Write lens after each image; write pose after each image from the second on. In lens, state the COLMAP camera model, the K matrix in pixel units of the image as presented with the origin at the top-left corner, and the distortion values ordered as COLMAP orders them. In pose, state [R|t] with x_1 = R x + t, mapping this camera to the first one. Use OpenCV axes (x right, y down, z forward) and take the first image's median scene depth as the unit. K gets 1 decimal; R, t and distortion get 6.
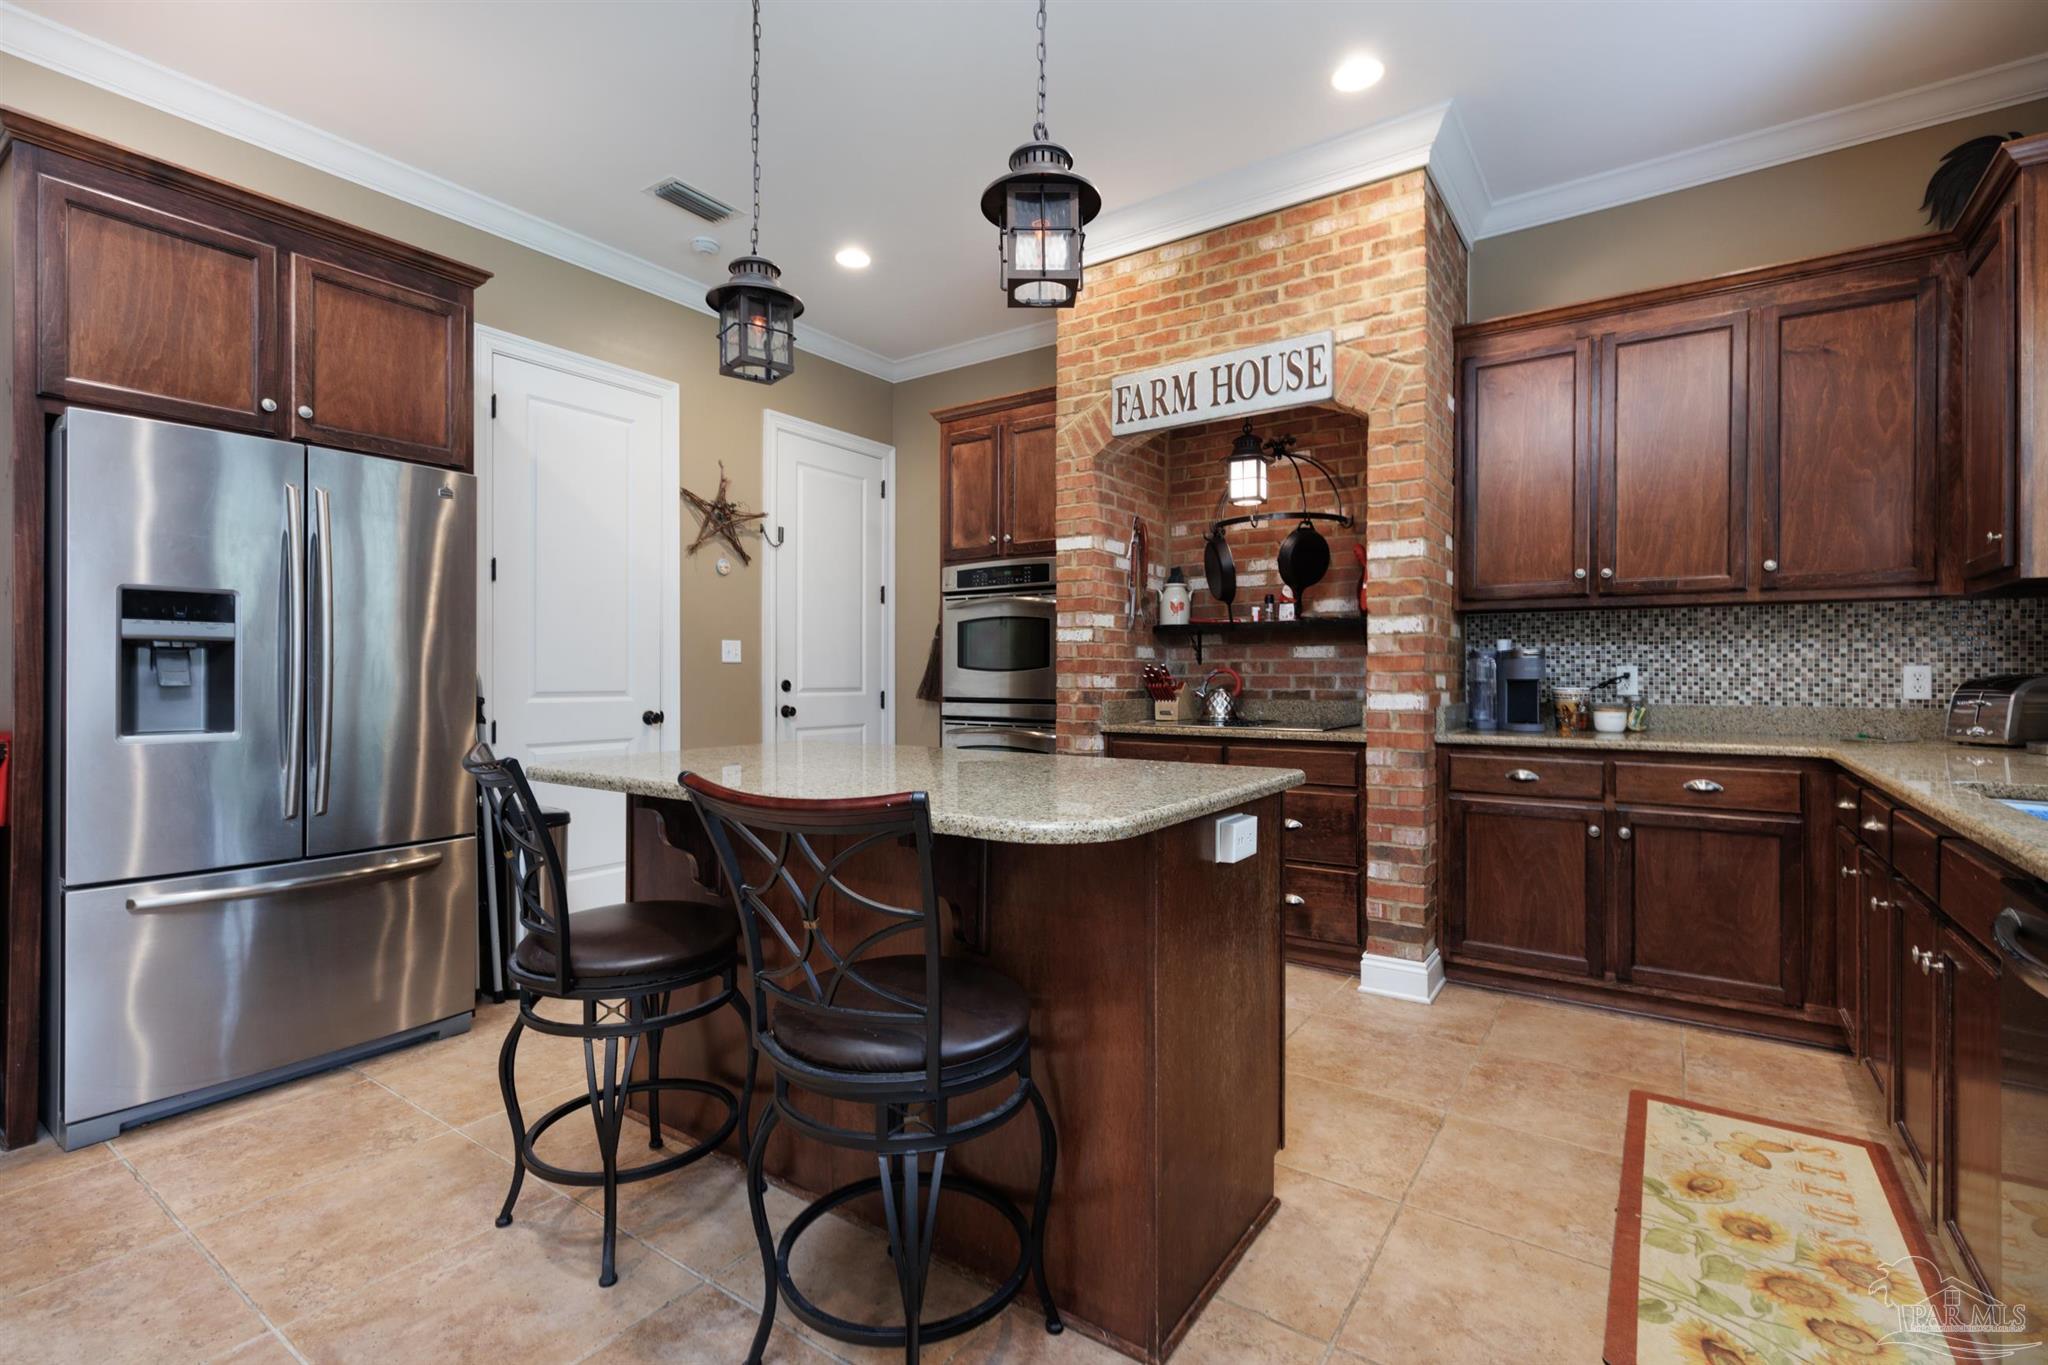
lens RADIAL K [[916.3, 0, 1023.1], [0, 916.3, 676.4], [0, 0, 1]] dist [0.002959, -0.000024]
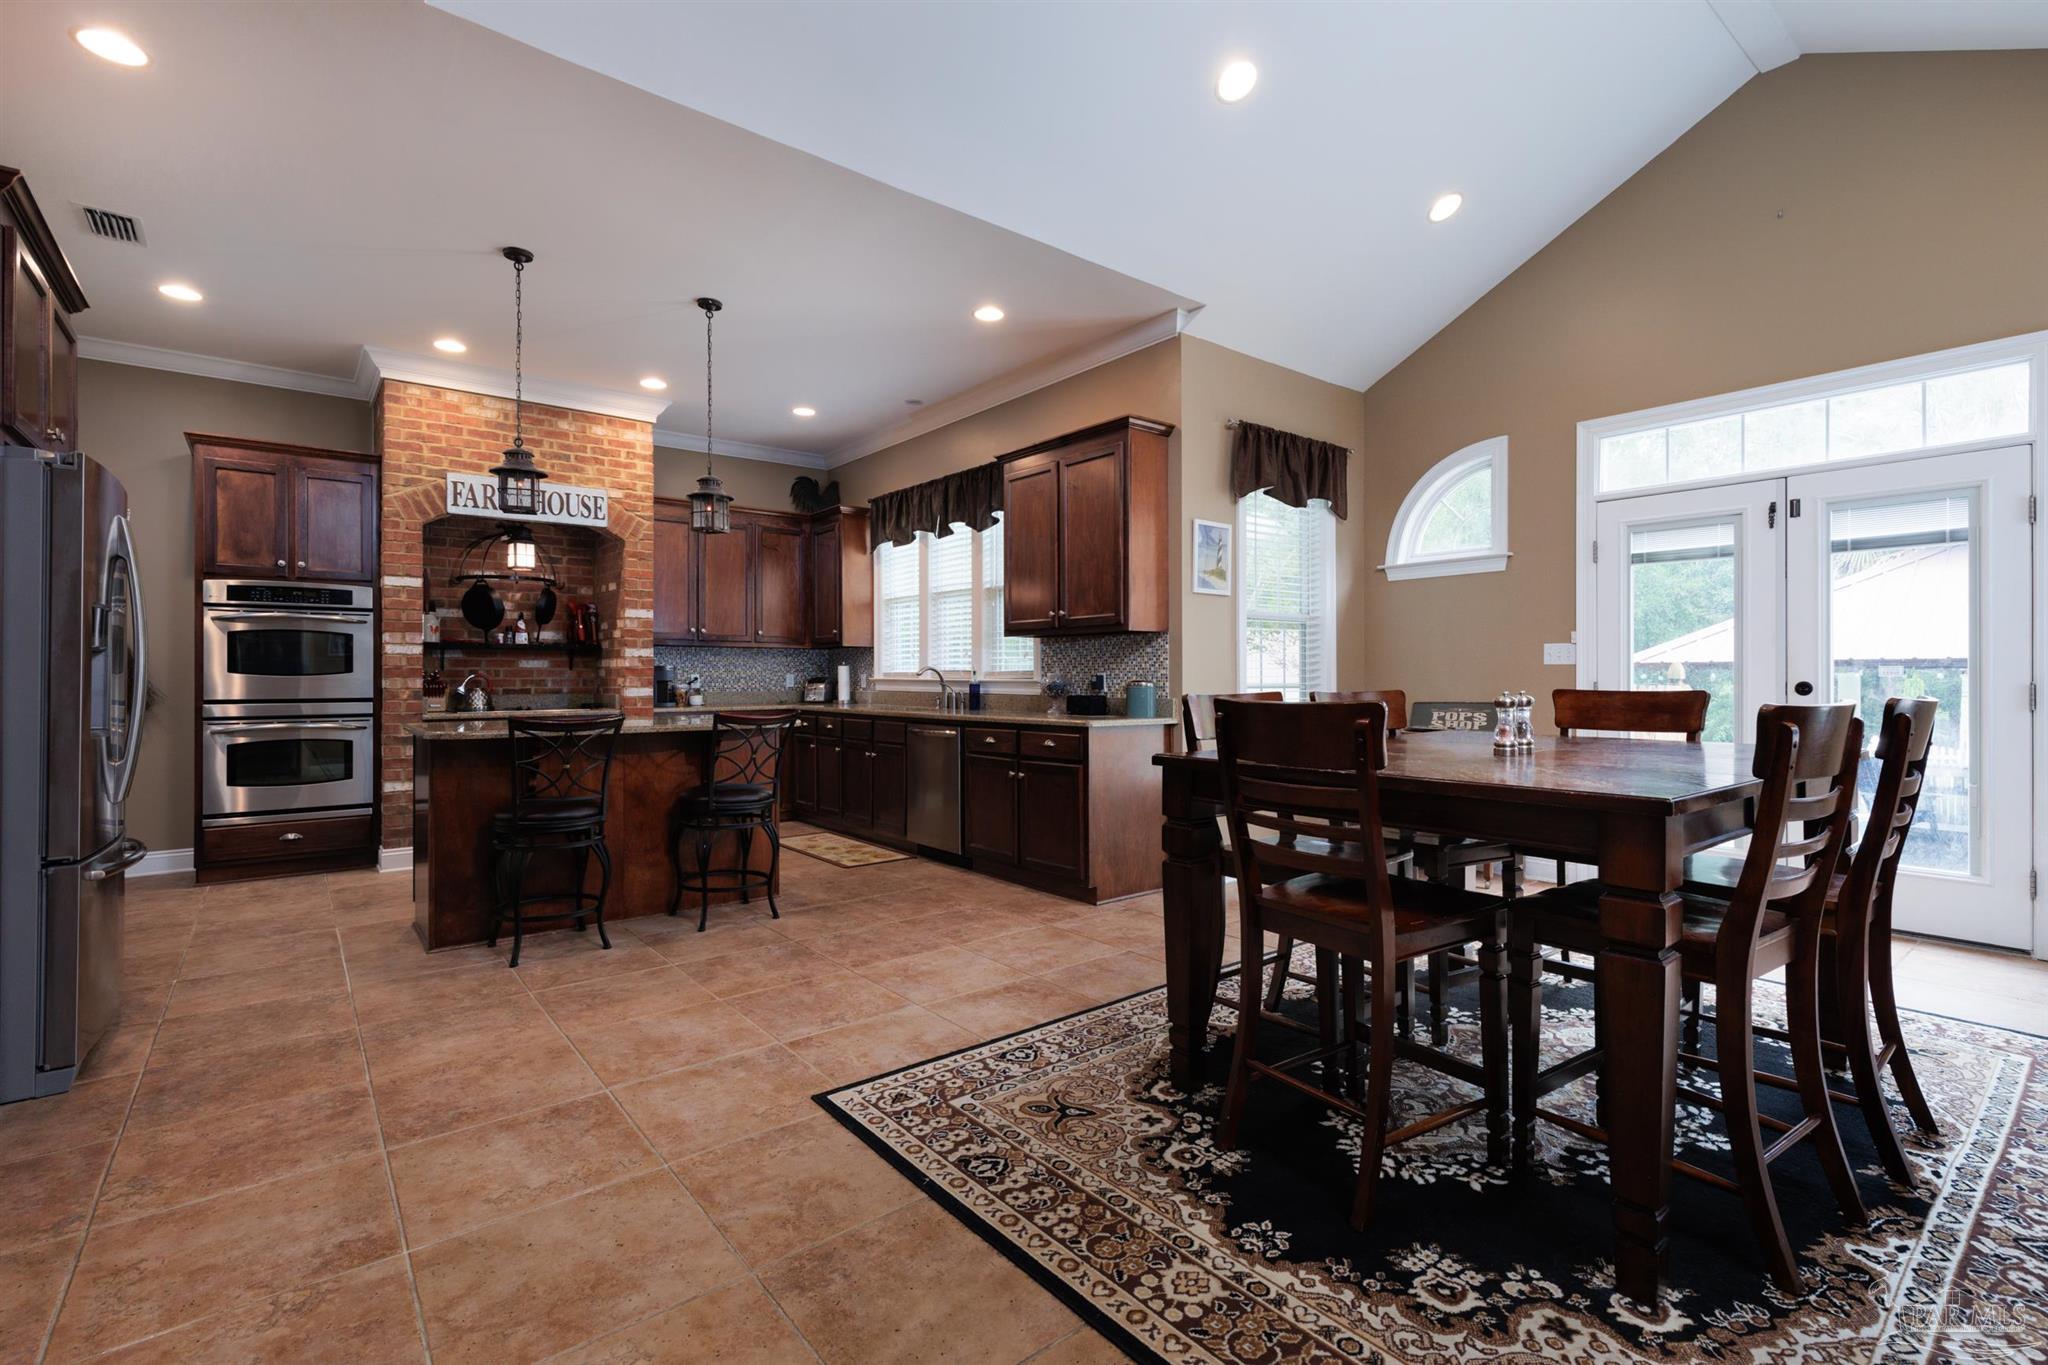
lens RADIAL K [[916.3, 0, 1023.1], [0, 916.3, 676.4], [0, 0, 1]] dist [0.002959, -0.000024]
pose [[0.280531, -0.000159, 0.959845, -1.183747], [0.004141, 0.999991, -0.001045, 0.000278], [-0.959836, 0.004268, 0.280529, -0.311512]]
